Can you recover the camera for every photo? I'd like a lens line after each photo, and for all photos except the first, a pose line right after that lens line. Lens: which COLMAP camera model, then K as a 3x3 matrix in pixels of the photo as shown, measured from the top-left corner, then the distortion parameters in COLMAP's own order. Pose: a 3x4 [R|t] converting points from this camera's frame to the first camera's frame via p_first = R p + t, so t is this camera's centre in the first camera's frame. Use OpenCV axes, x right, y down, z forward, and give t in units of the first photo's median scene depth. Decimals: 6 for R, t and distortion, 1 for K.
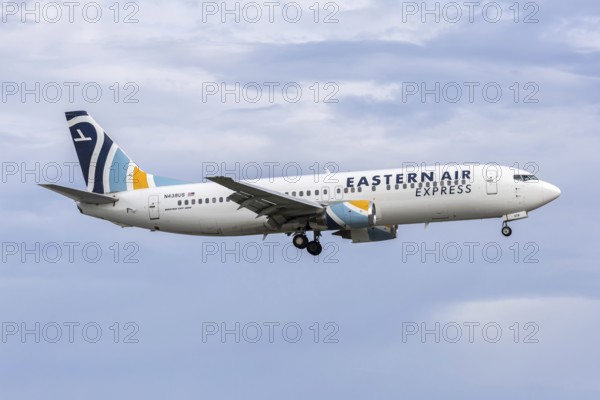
lens RADIAL K [[390.6, 0, 299.9], [0, 390.6, 200.0], [0, 0, 1]] dist [-0.016263, 0.000272]
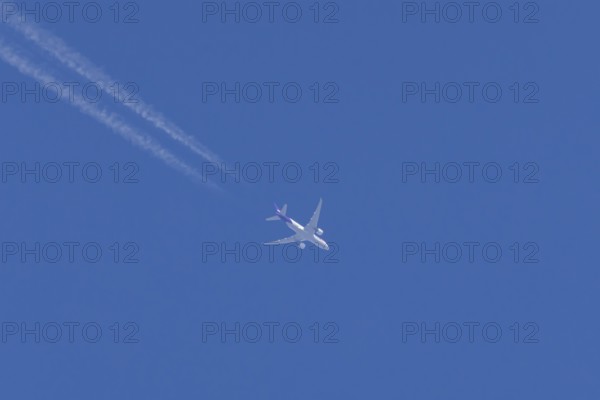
lens RADIAL K [[390.6, 0, 300.1], [0, 390.6, 200.0], [0, 0, 1]] dist [-0.016263, 0.000272]
pose [[0.999999, 0.000959, 0.000402, 0.000468], [-0.000961, 0.999977, 0.006656, 0.404491], [-0.000396, -0.006657, 0.999978, -0.002750]]
